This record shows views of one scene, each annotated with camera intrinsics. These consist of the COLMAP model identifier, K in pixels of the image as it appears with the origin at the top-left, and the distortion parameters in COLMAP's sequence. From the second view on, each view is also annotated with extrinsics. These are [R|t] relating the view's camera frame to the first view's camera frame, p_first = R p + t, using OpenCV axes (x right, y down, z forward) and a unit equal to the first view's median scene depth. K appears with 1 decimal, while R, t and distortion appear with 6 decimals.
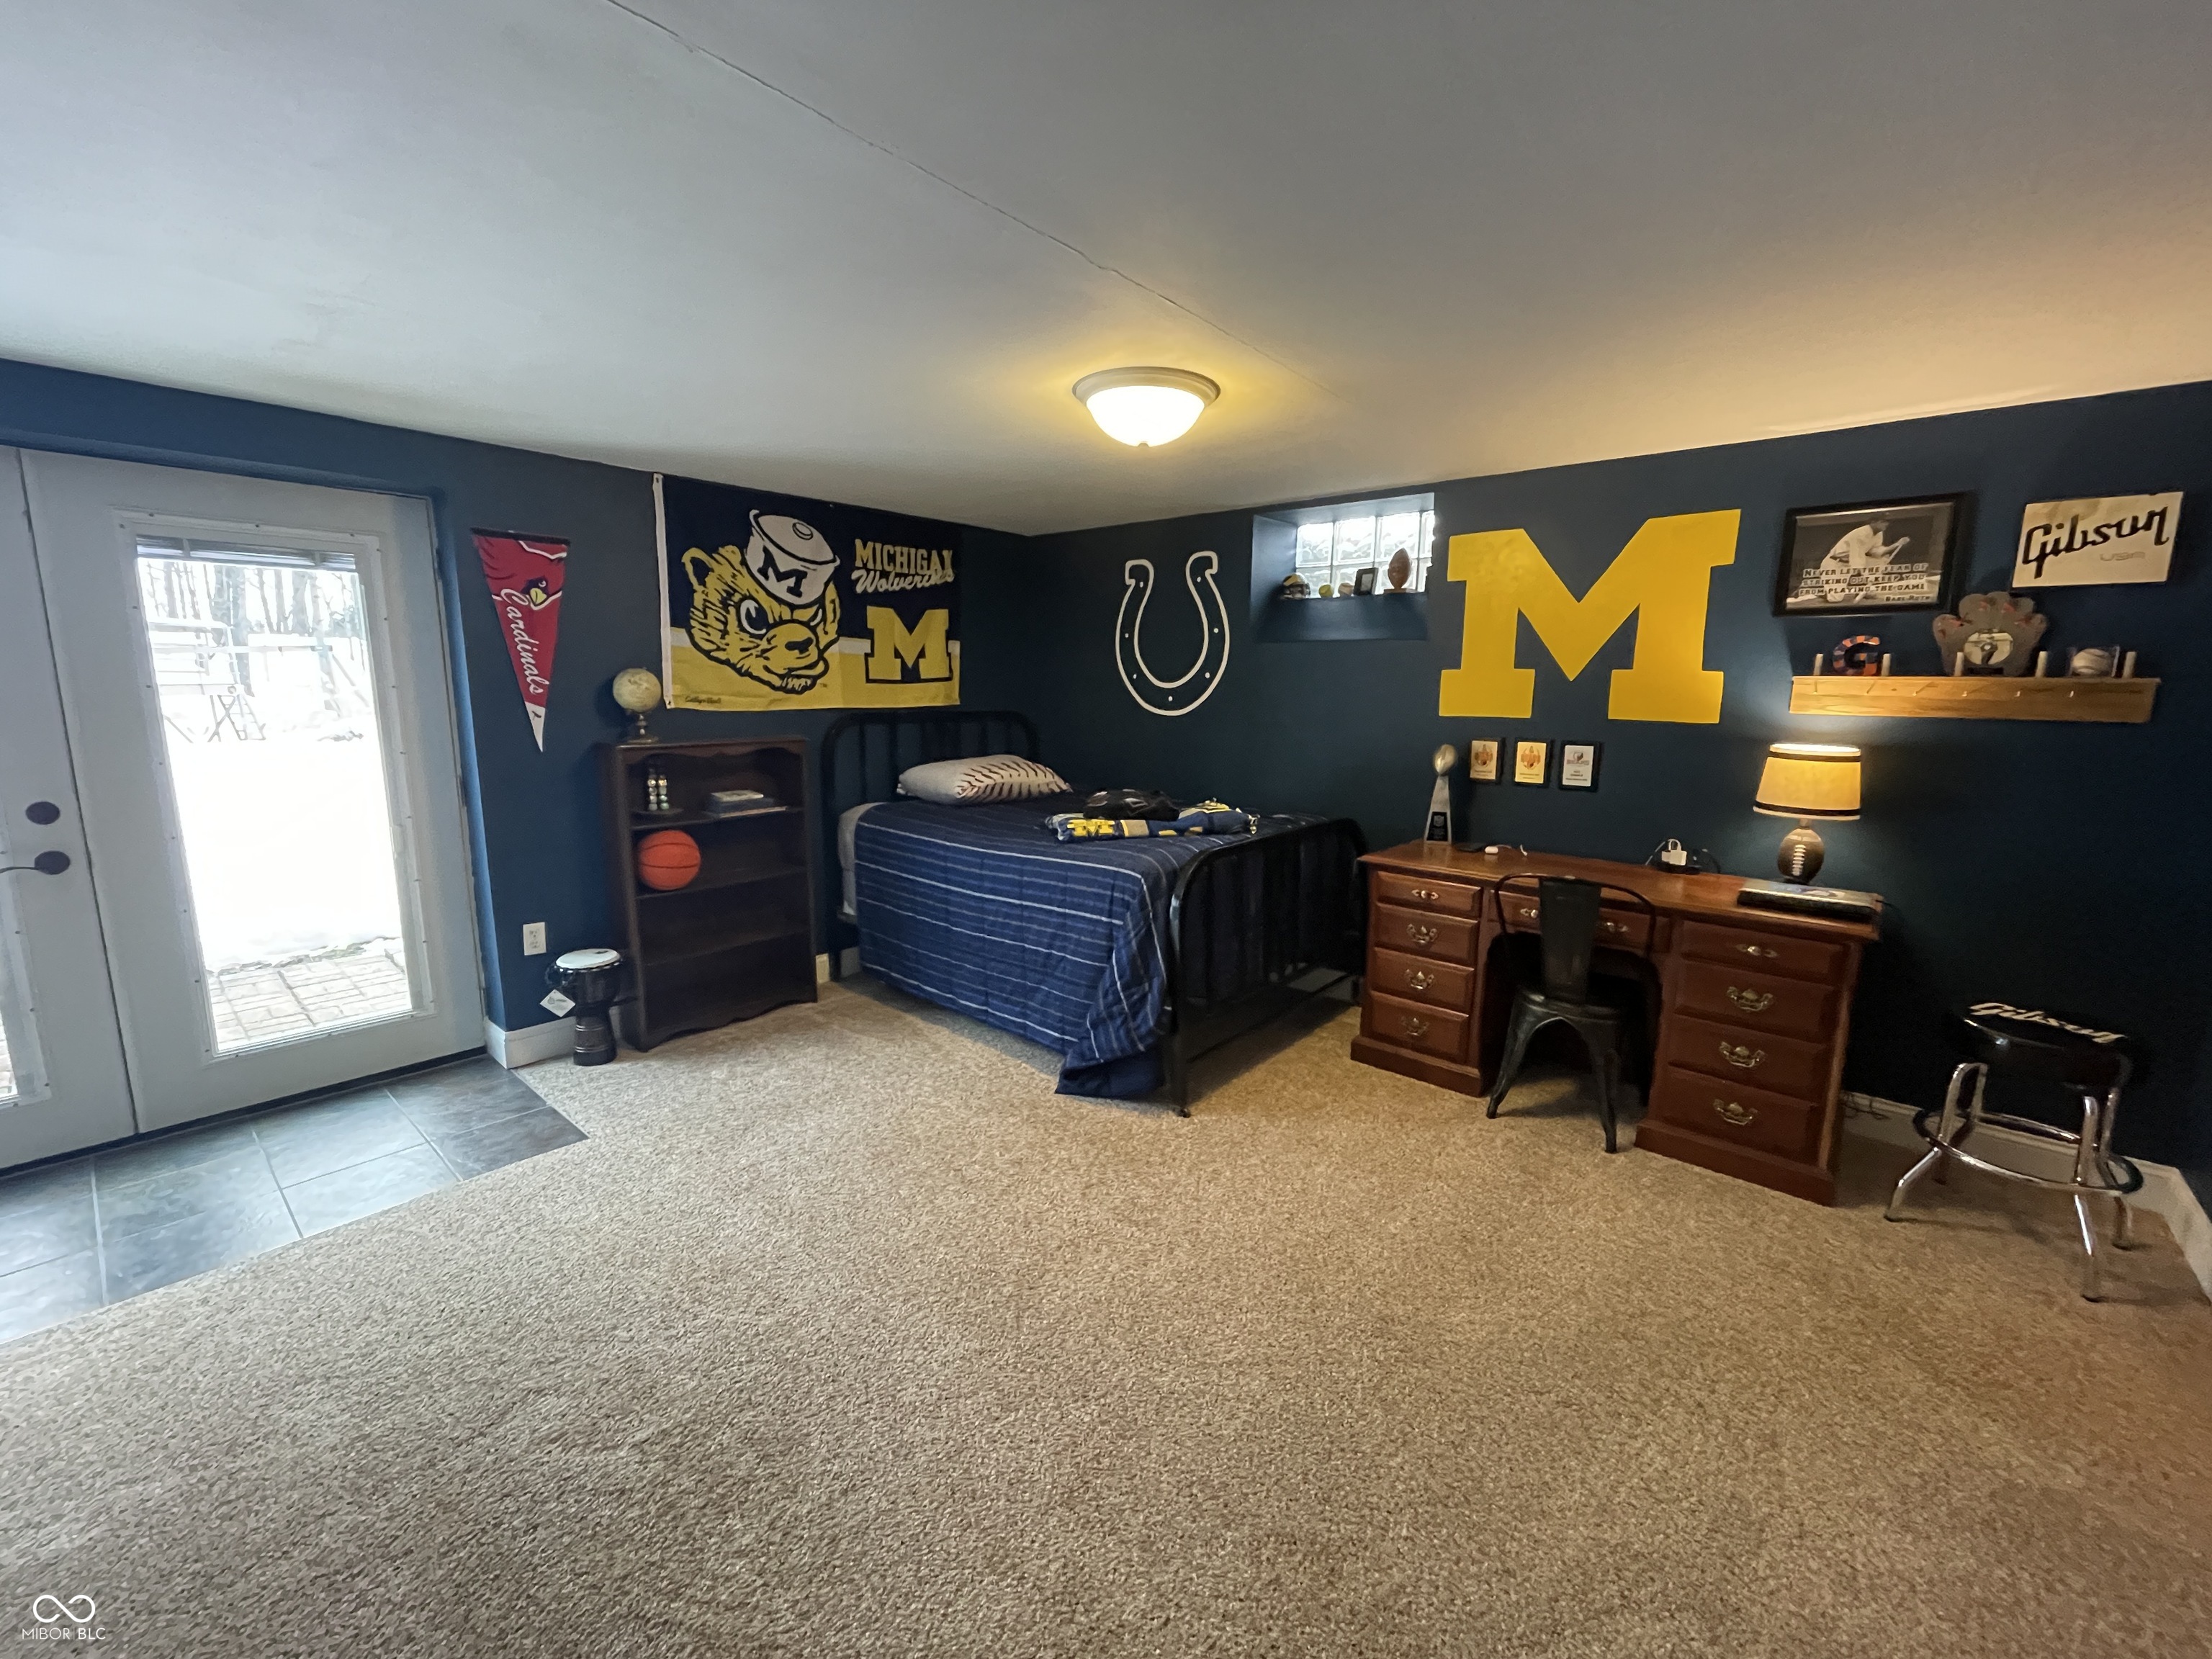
lens RADIAL K [[901.9, 0, 1101.9], [0, 901.9, 825.4], [0, 0, 1]] dist [-0.000743, -0.000597]
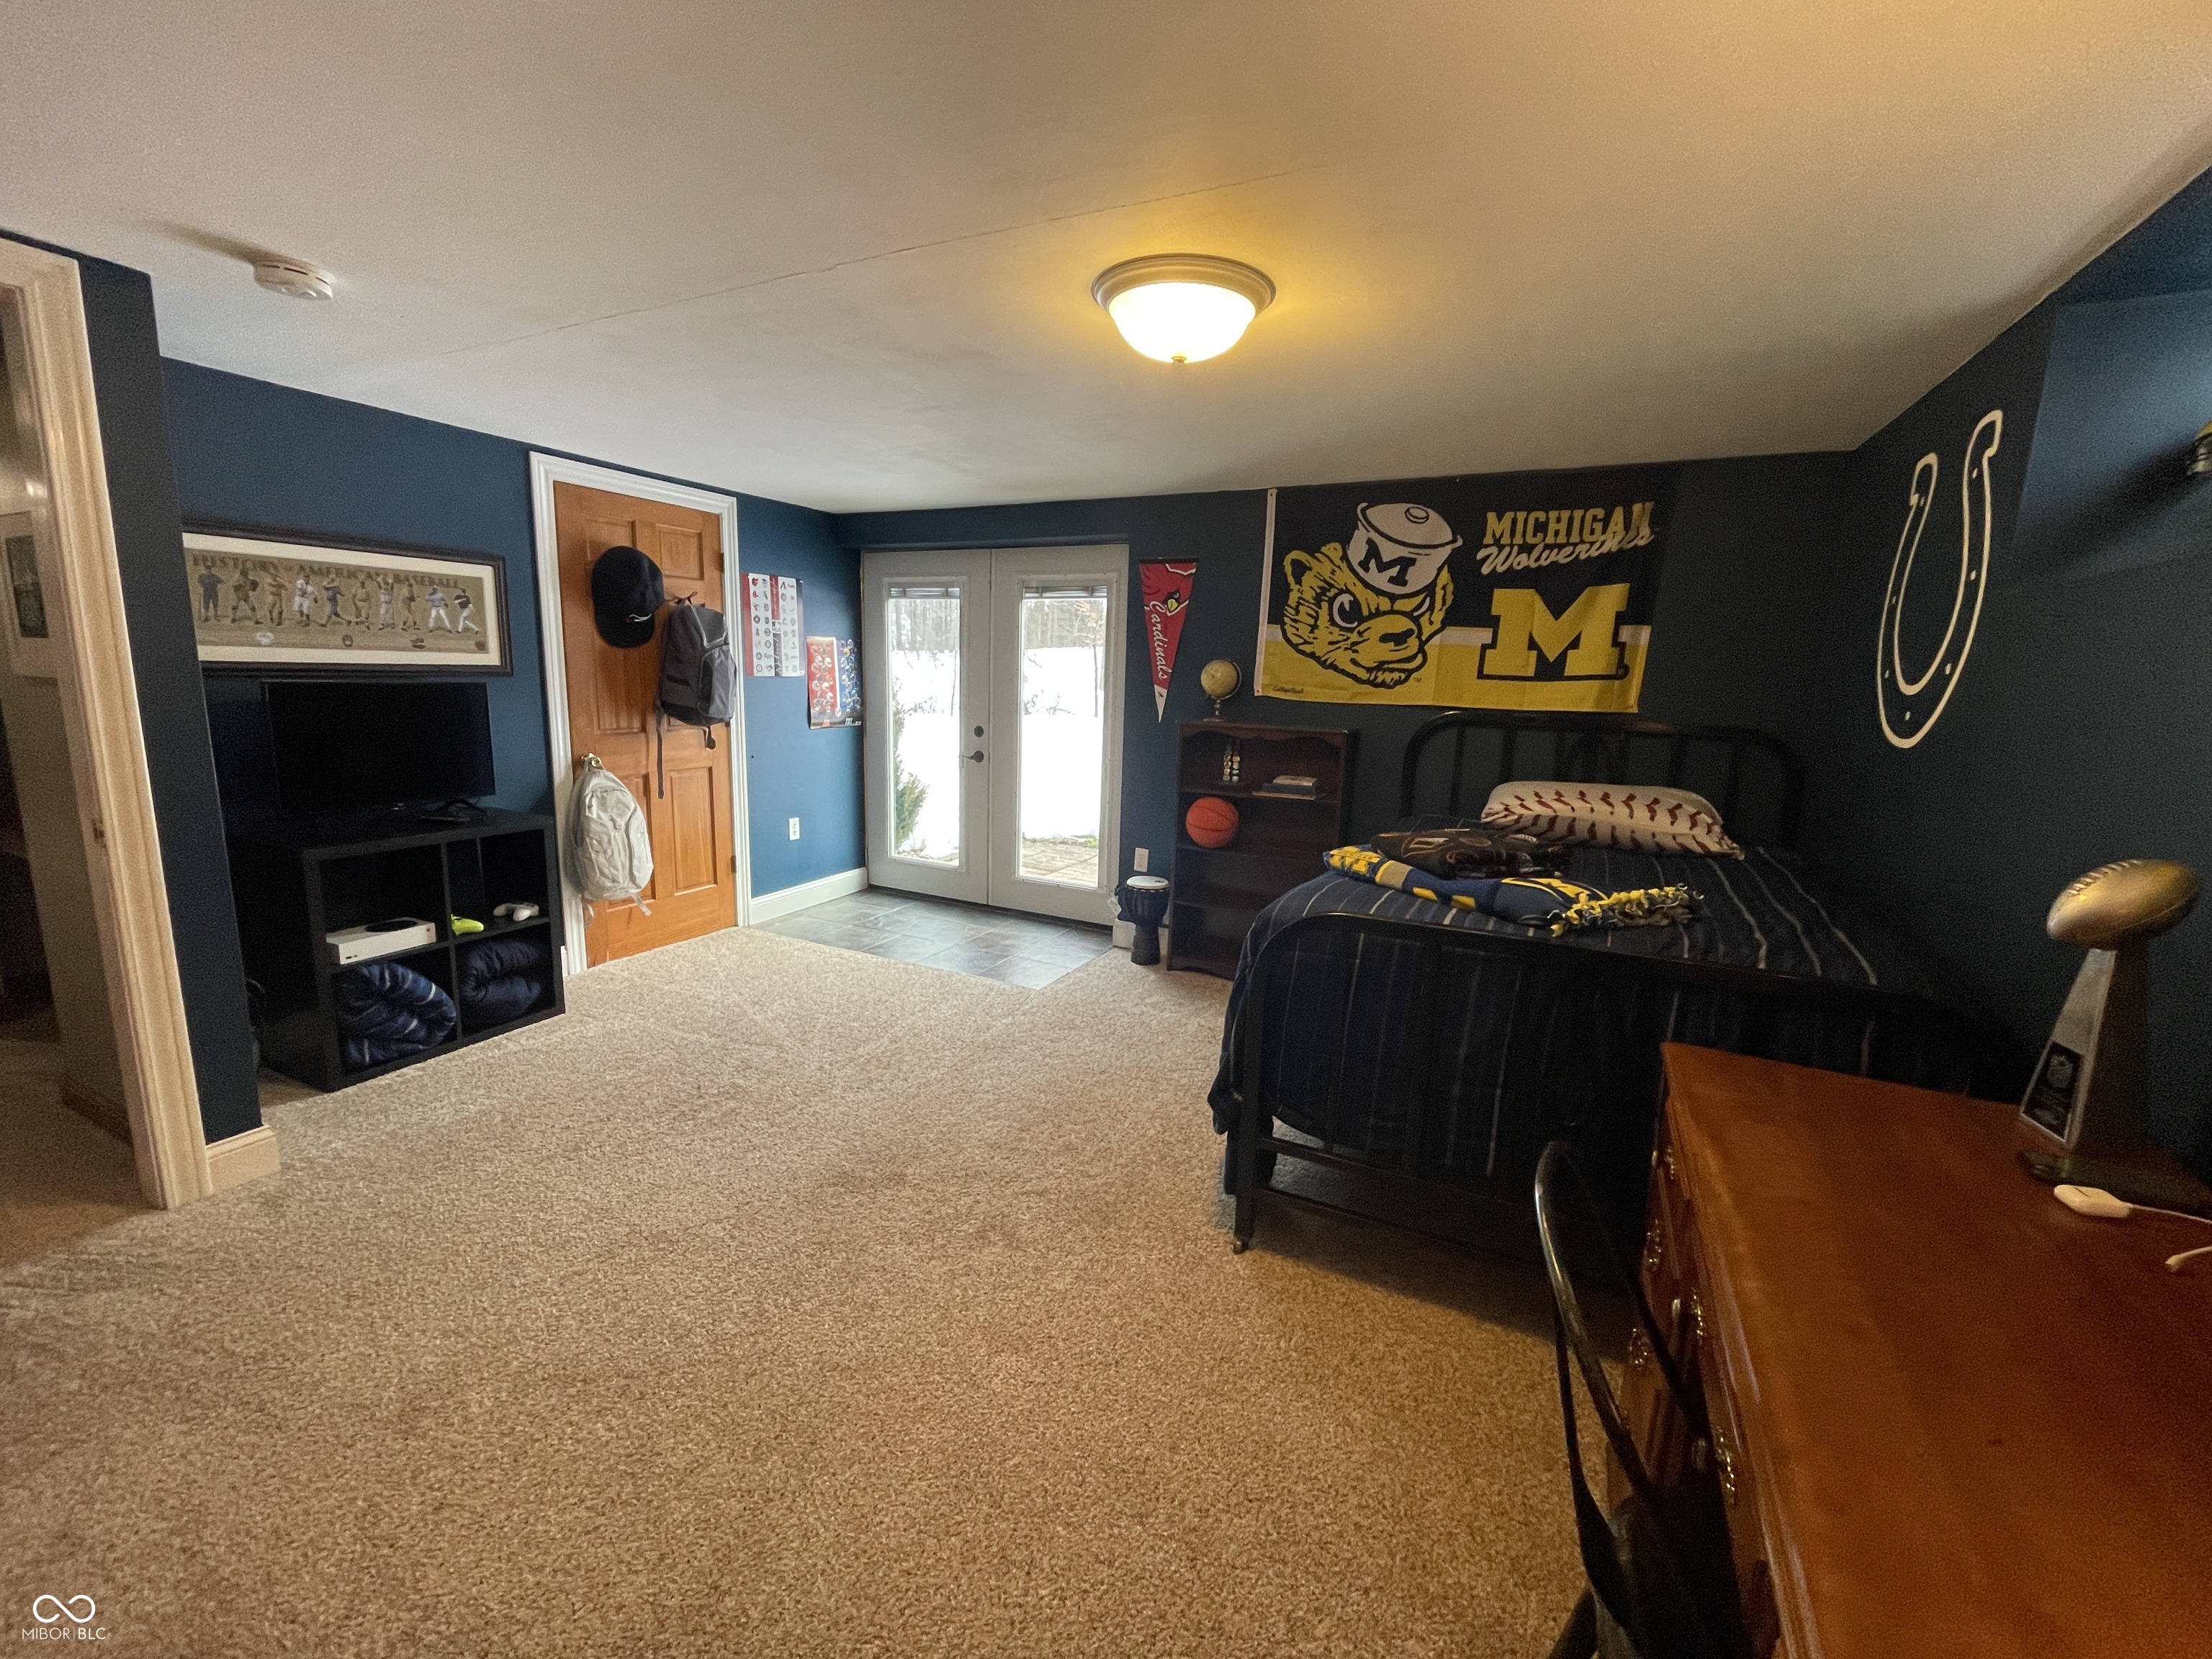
lens RADIAL K [[890.3, 0, 1112.2], [0, 890.3, 830.9], [0, 0, 1]] dist [-0.002120, -0.000285]
pose [[0.248770, 0.169238, -0.953662, 0.526613], [-0.182196, 0.975216, 0.125535, -0.064040], [0.951272, 0.142524, 0.273439, 0.490512]]
